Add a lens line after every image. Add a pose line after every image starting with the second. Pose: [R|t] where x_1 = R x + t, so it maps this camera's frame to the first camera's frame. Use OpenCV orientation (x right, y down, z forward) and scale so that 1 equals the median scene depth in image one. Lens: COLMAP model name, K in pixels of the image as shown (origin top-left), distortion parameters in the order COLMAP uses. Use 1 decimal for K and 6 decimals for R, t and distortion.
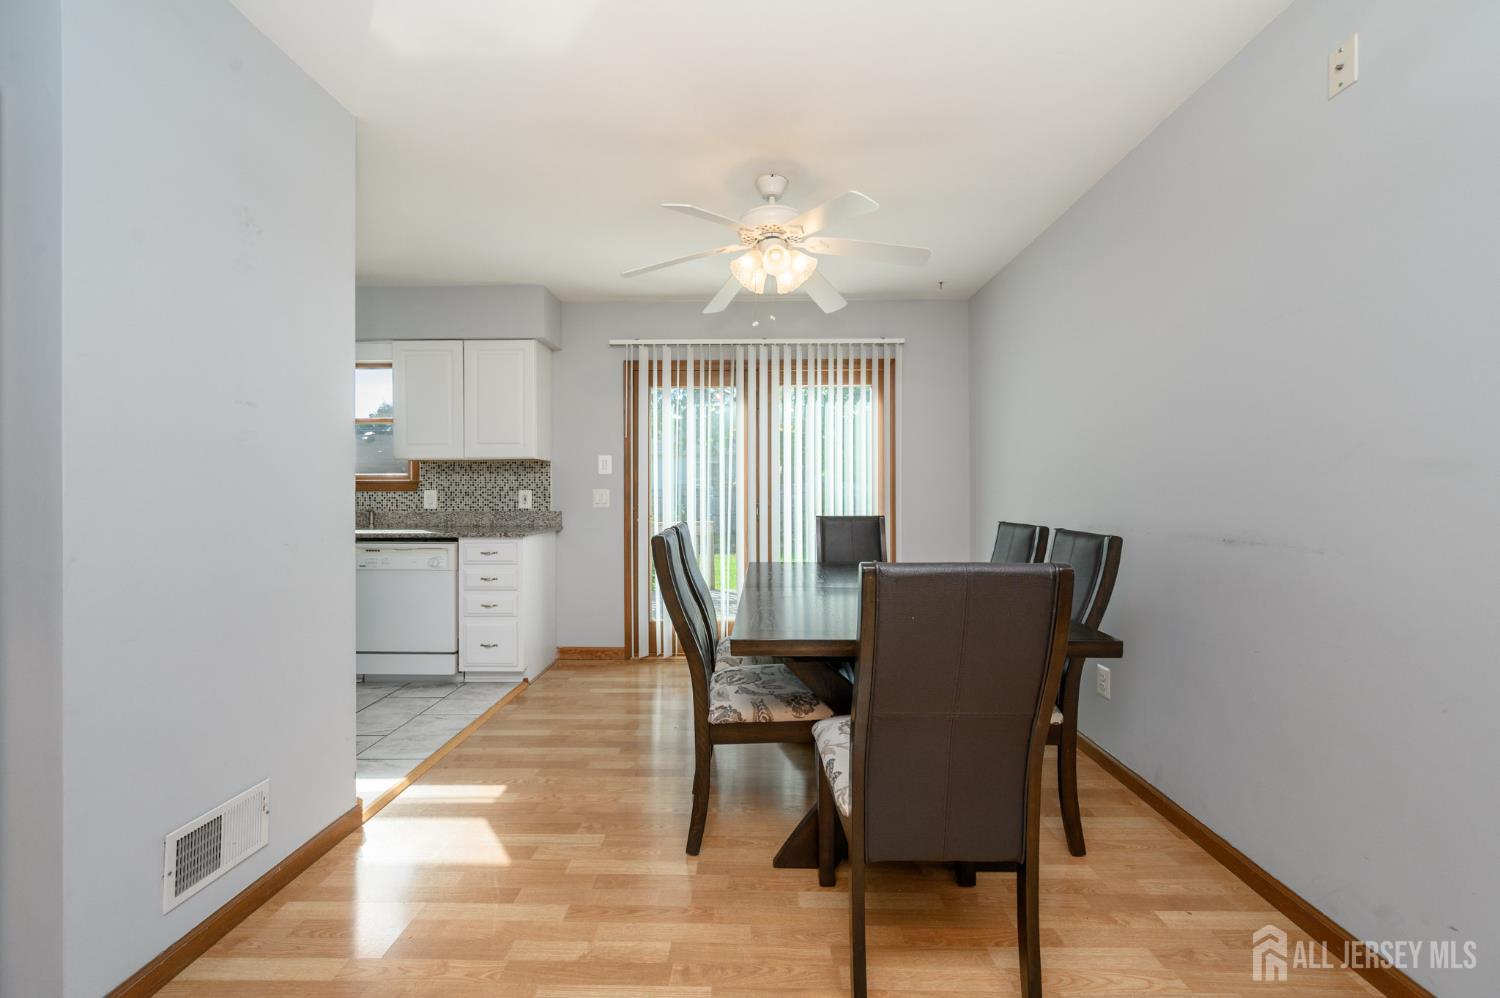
lens RADIAL K [[591.1, 0, 745.9], [0, 591.1, 505.4], [0, 0, 1]] dist [0.002704, 0.000890]
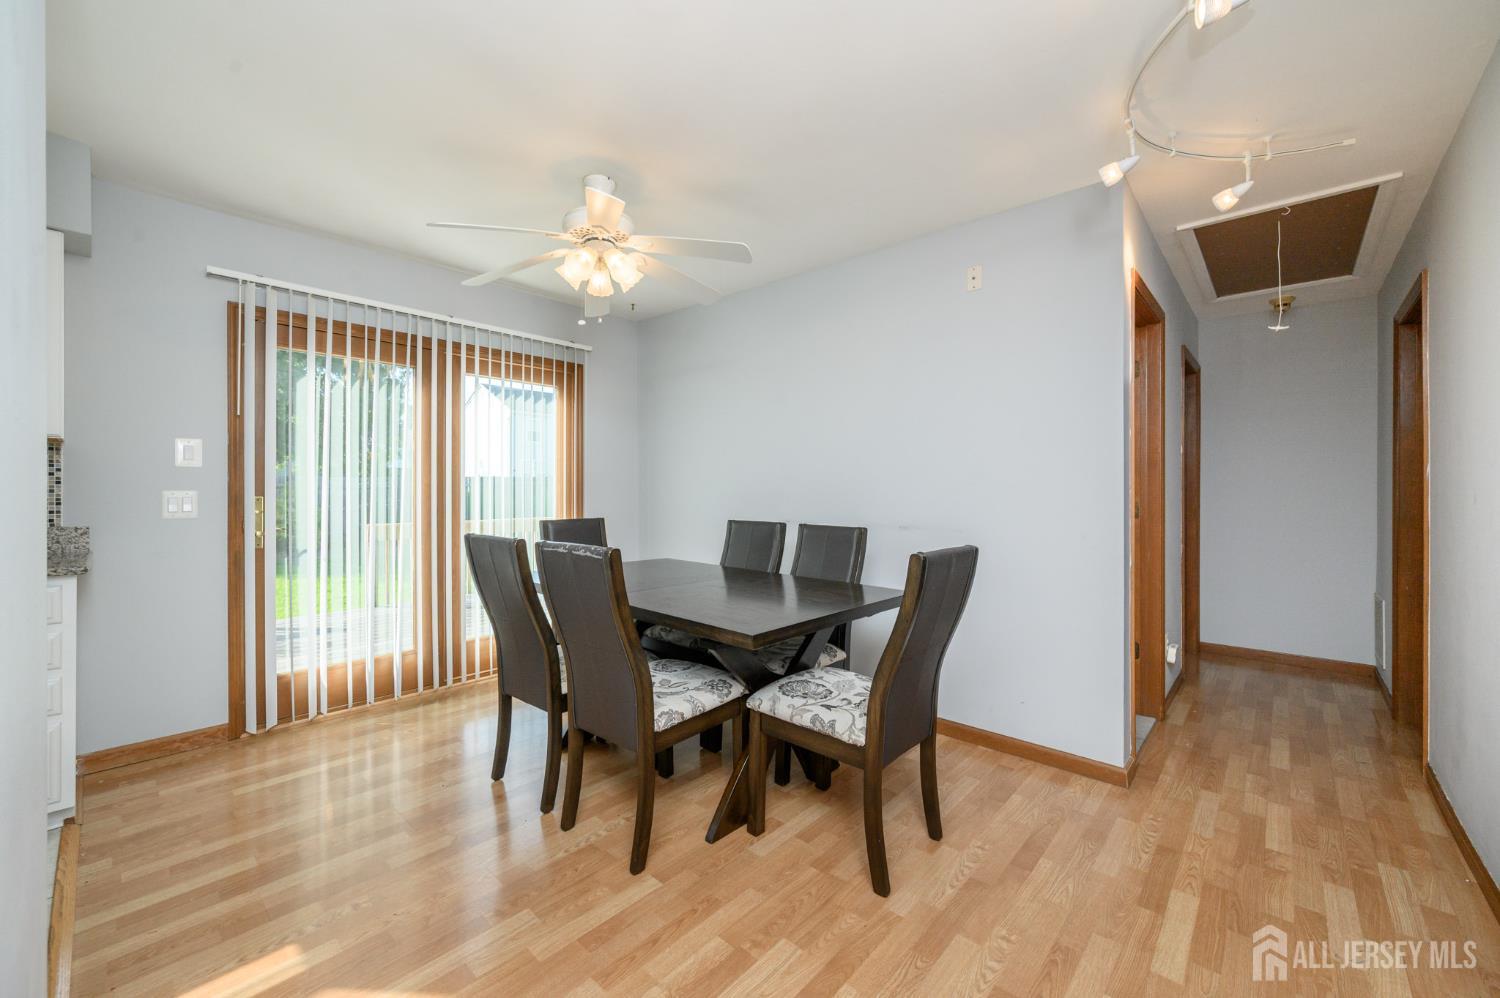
lens RADIAL K [[591.1, 0, 750.1], [0, 591.1, 500.9], [0, 0, 1]] dist [0.002704, 0.000890]
pose [[0.658290, -0.012098, 0.752667, -0.324133], [0.010901, 0.999919, 0.006538, -0.013117], [-0.752685, 0.003901, 0.658369, 0.100124]]
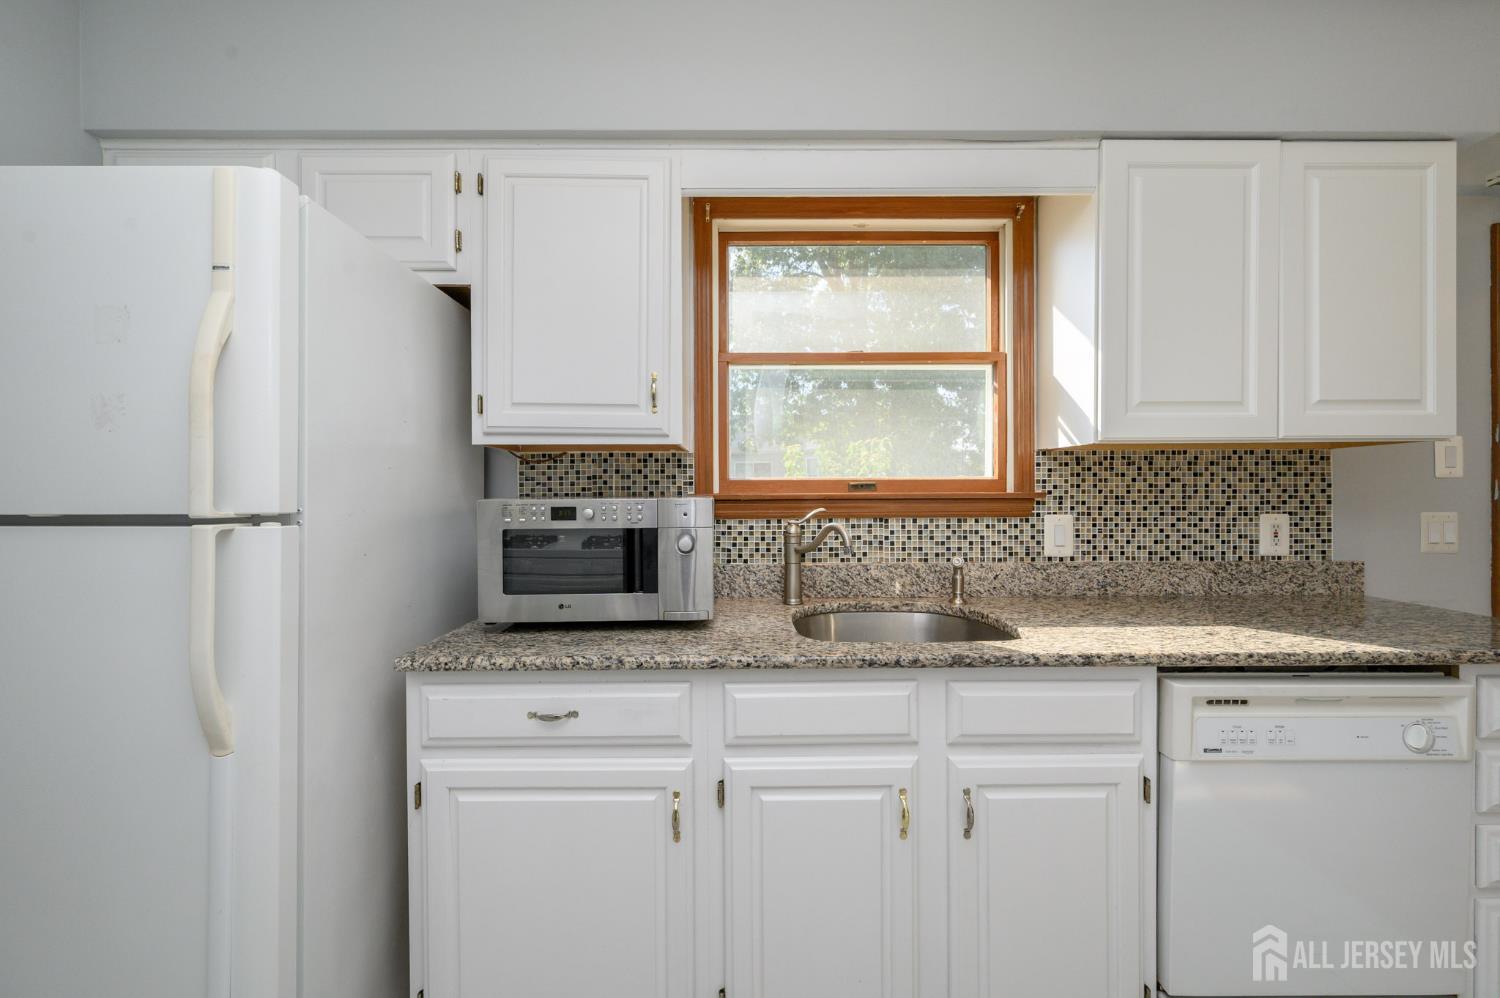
lens RADIAL K [[591.1, 0, 749.5], [0, 591.1, 502.6], [0, 0, 1]] dist [0.002704, 0.000890]
pose [[0.999601, -0.001787, 0.028184, -0.778530], [0.002014, 0.999966, -0.008018, -0.031693], [-0.028168, 0.008071, 0.999571, 0.567204]]
